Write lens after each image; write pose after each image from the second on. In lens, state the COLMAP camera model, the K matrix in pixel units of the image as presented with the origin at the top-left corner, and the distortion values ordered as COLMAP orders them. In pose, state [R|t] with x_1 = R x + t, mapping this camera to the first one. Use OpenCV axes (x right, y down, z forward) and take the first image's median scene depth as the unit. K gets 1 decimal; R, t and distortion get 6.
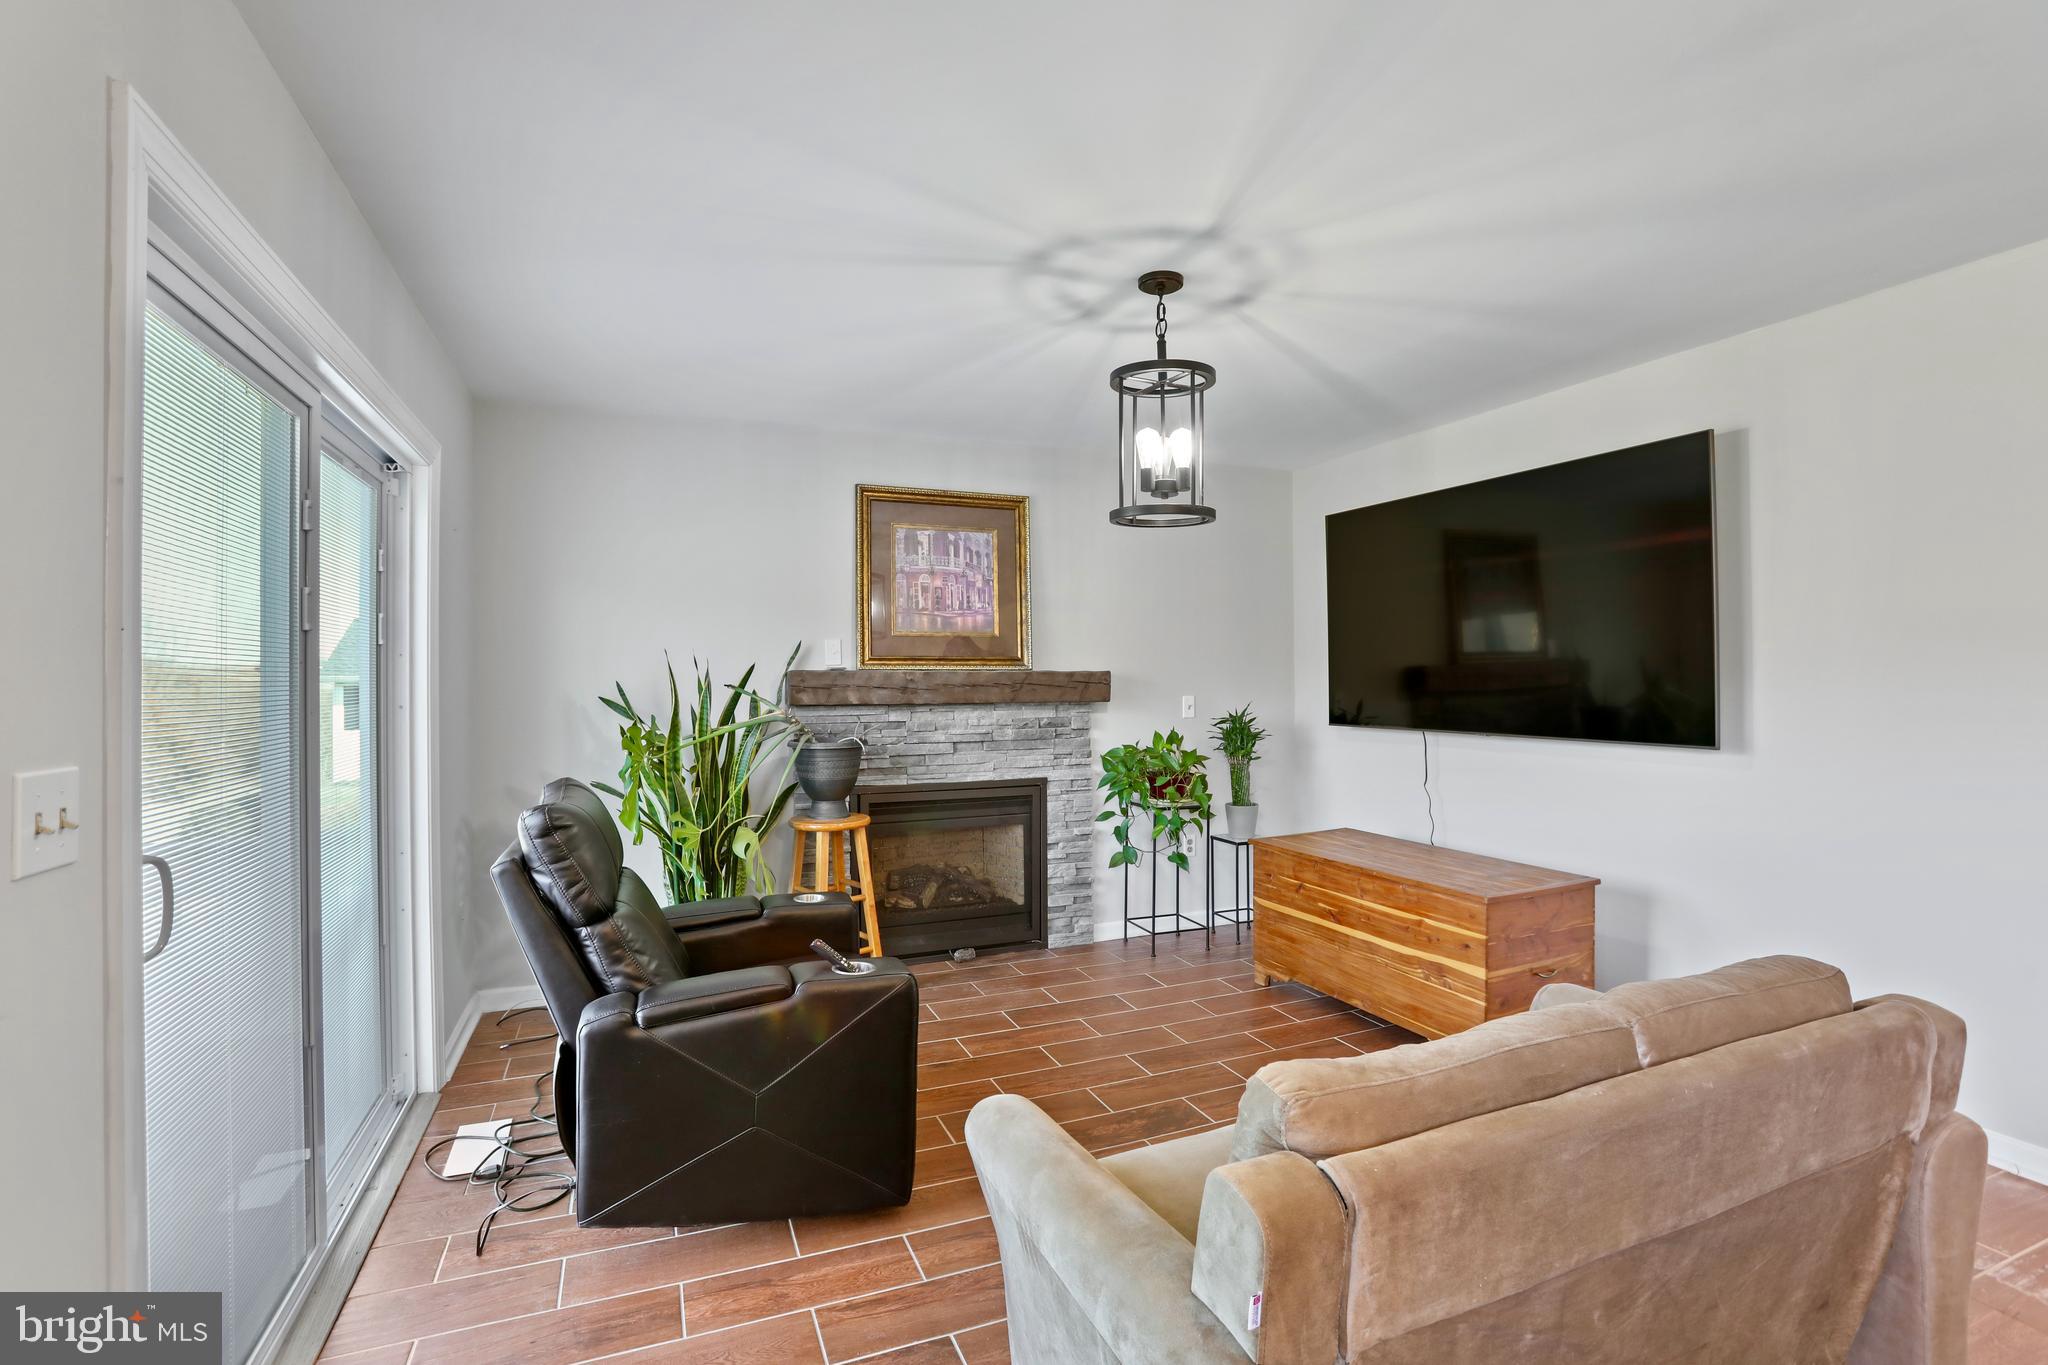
lens RADIAL K [[944.3, 0, 1022.5], [0, 944.3, 675.4], [0, 0, 1]] dist [-0.049227, 0.011647]
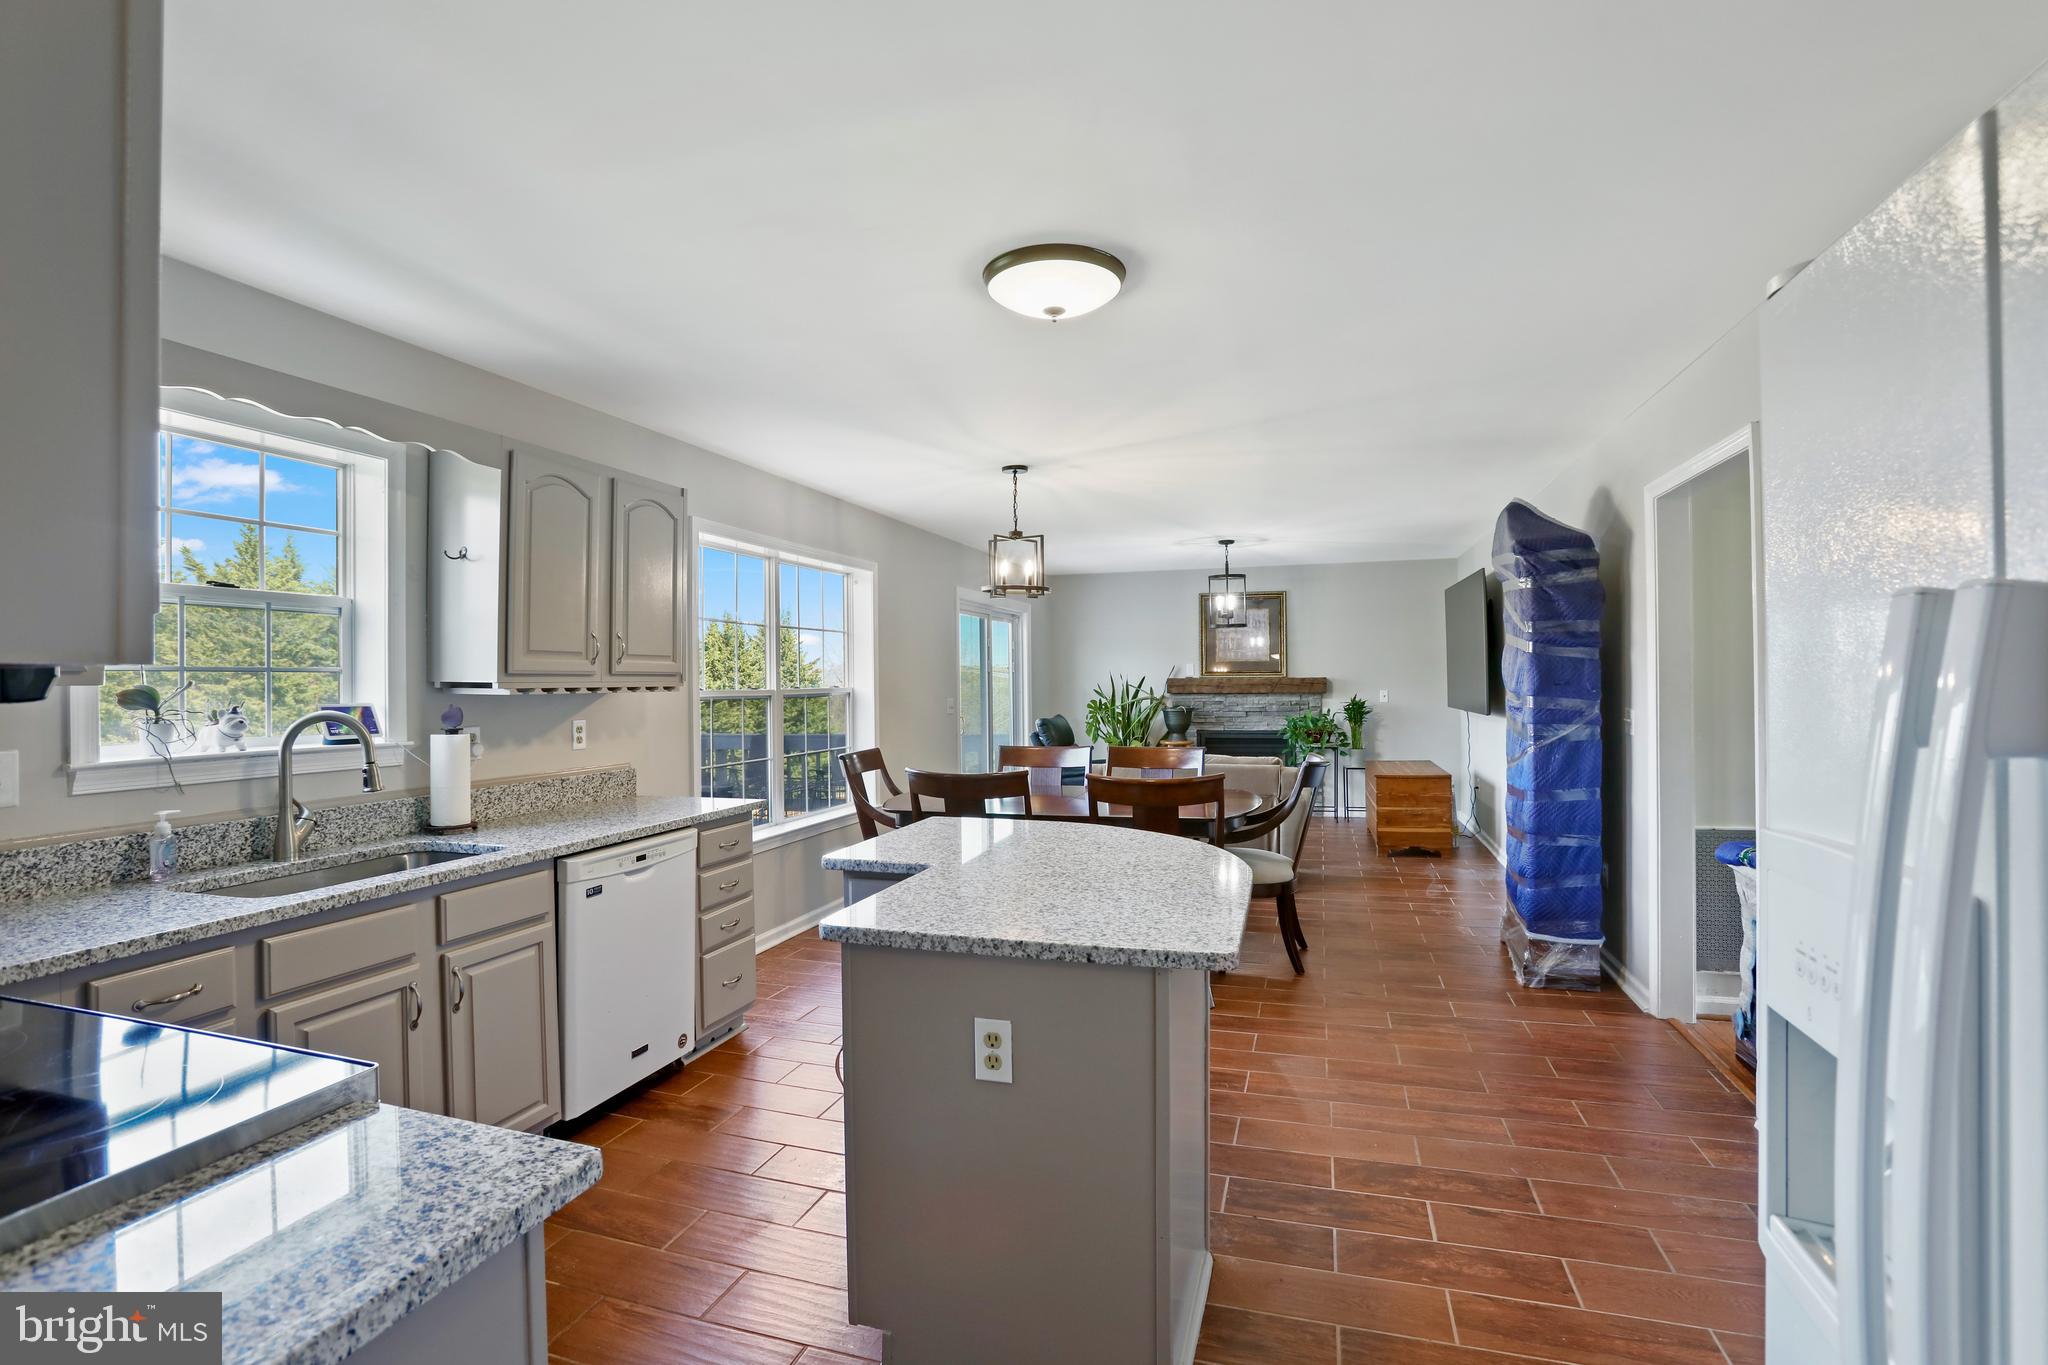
lens RADIAL K [[944.3, 0, 1024.1], [0, 944.3, 674.3], [0, 0, 1]] dist [-0.049227, 0.011647]
pose [[0.747789, -0.007580, -0.663893, 0.963490], [0.007739, 0.999966, -0.002700, -0.011002], [0.663891, -0.003118, 0.747823, -0.917746]]
